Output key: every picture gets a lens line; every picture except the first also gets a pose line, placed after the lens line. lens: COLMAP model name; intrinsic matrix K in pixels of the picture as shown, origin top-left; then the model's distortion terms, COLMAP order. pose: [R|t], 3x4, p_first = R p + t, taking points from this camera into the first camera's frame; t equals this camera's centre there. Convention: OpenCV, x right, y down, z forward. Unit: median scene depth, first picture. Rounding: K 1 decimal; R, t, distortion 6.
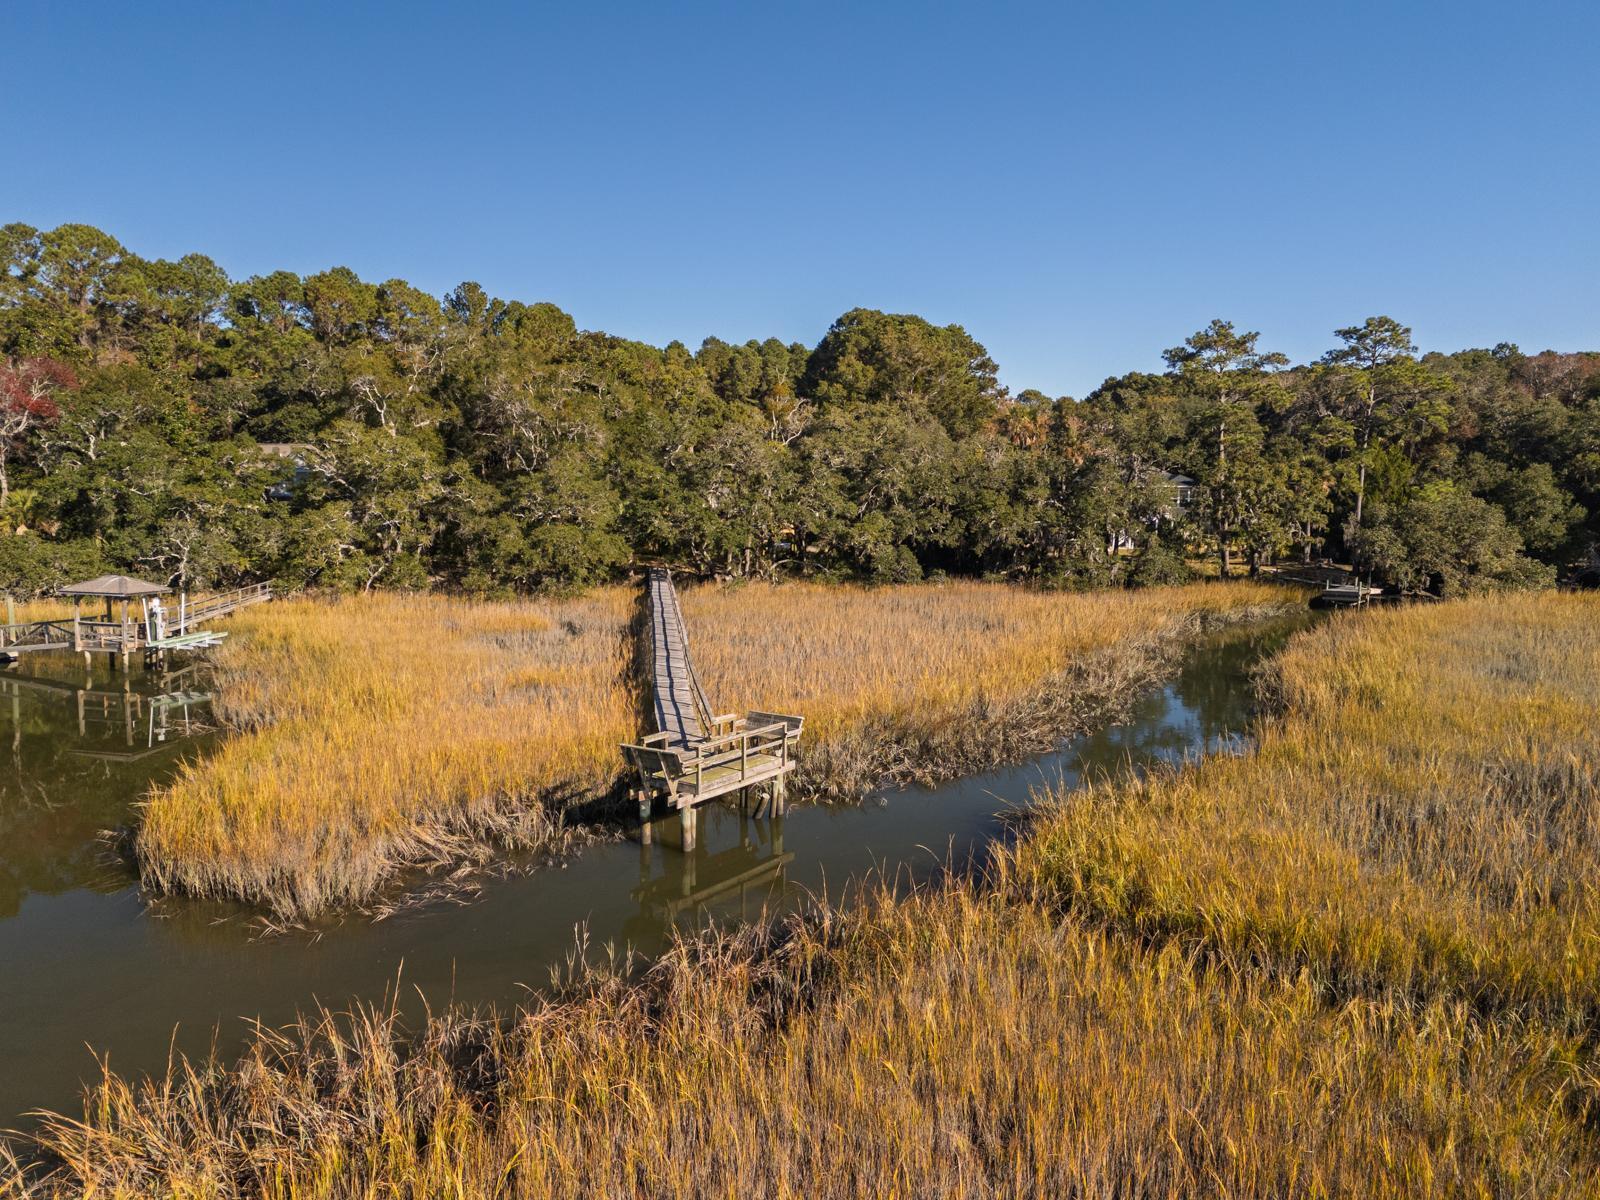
lens RADIAL K [[1129.7, 0, 784.7], [0, 1129.7, 600.9], [0, 0, 1]] dist [0.067693, -0.059660]
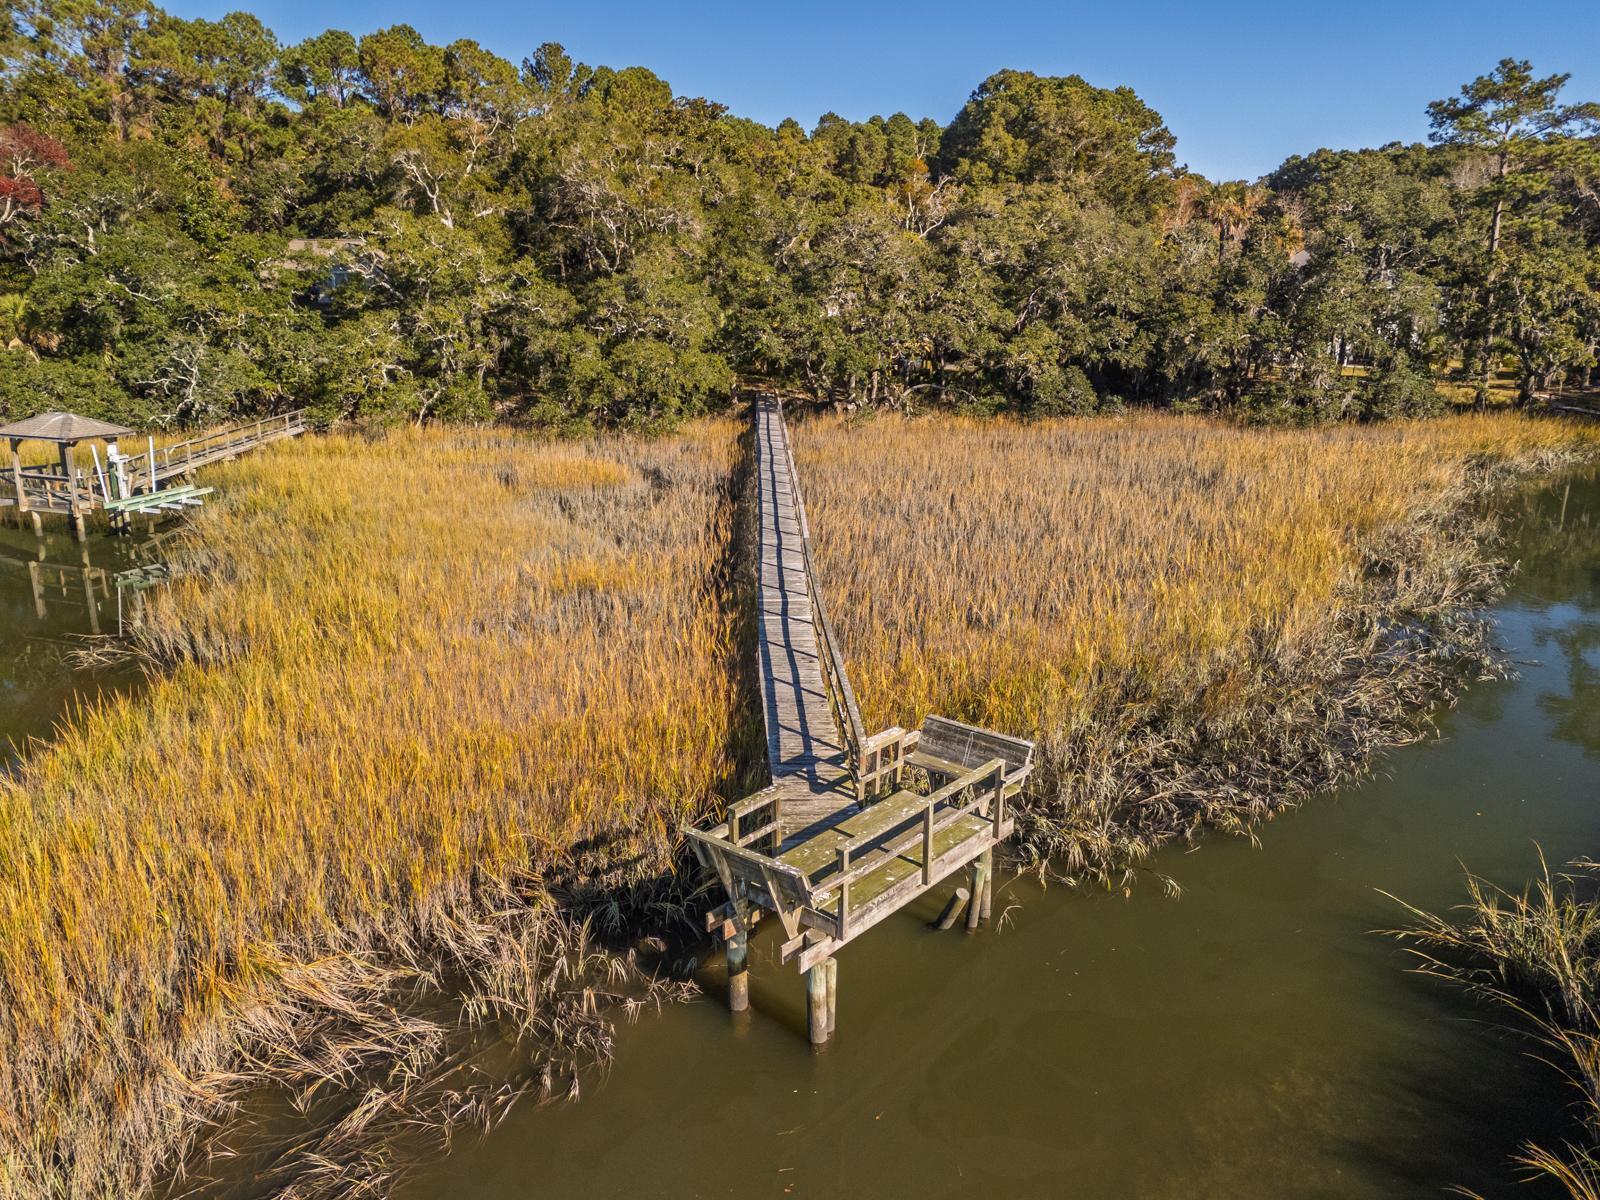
lens RADIAL K [[1129.7, 0, 784.7], [0, 1129.7, 600.9], [0, 0, 1]] dist [0.067693, -0.059660]
pose [[0.995345, 0.023888, -0.093374, -0.018197], [-0.008064, 0.986042, 0.166303, -0.017841], [0.096043, -0.164776, 0.981644, 0.165874]]
